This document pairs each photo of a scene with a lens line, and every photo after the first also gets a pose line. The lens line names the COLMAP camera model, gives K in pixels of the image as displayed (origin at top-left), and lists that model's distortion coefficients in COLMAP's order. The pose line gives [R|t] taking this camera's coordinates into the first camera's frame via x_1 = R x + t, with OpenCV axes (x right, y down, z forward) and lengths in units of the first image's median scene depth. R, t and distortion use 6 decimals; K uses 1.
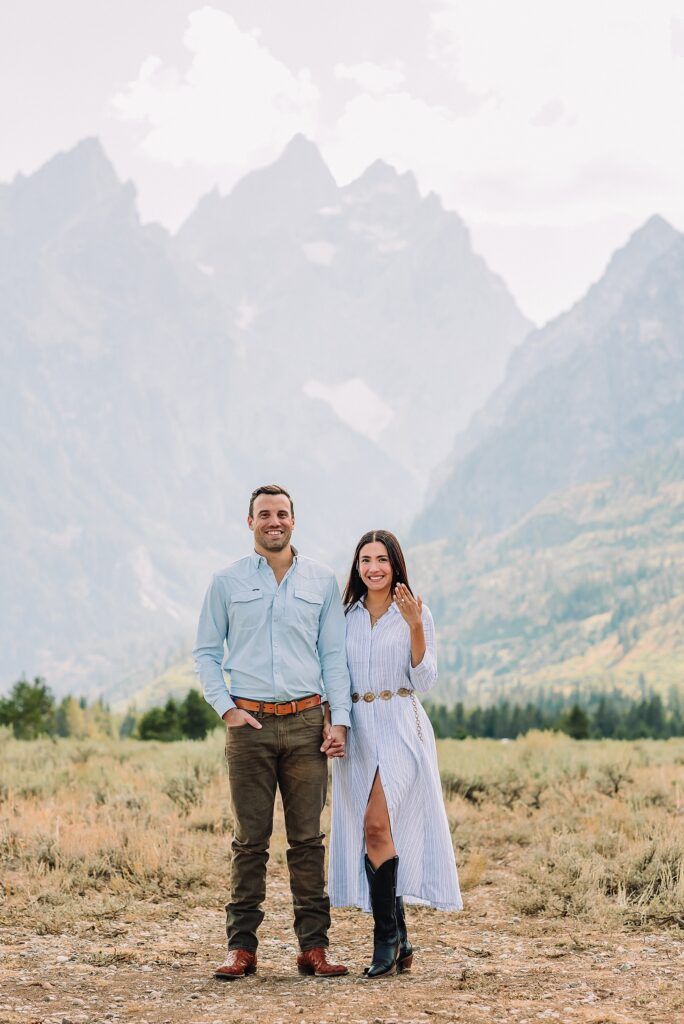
lens RADIAL K [[2477.4, 0, 350.5], [0, 2477.4, 491.4], [0, 0, 1]] dist [-0.060947, 0.000000]
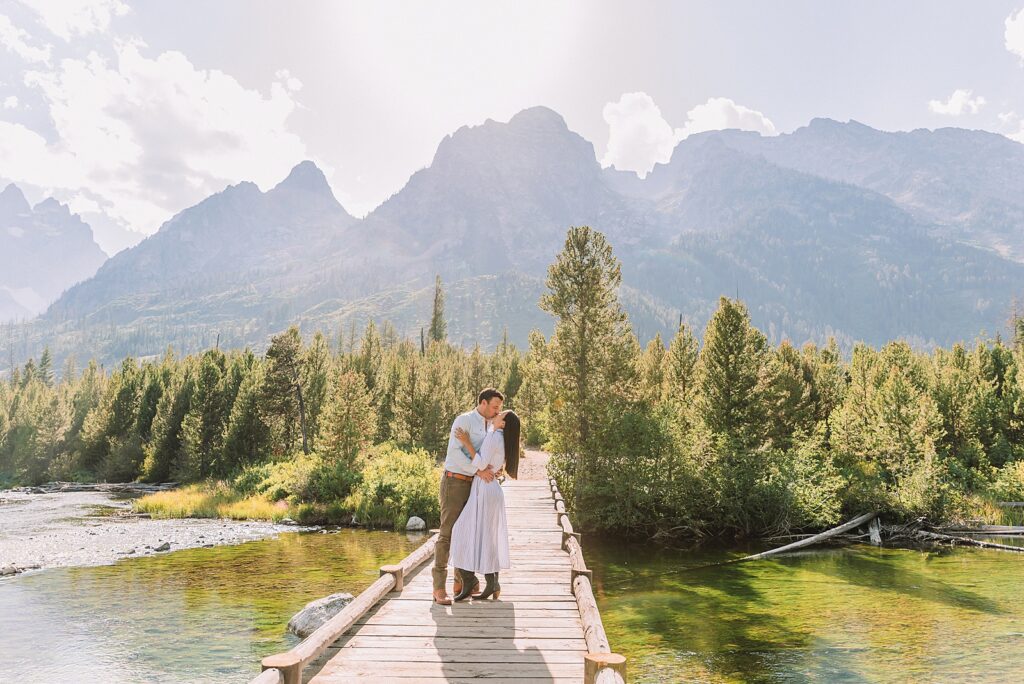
lens RADIAL K [[802.7, 0, 530.1], [0, 802.7, 325.0], [0, 0, 1]] dist [0.023932, -0.007358]
pose [[0.851058, 0.088441, 0.517570, 0.030800], [-0.059194, 0.995589, -0.072789, 0.035465], [-0.521725, 0.031311, 0.852539, 0.337490]]
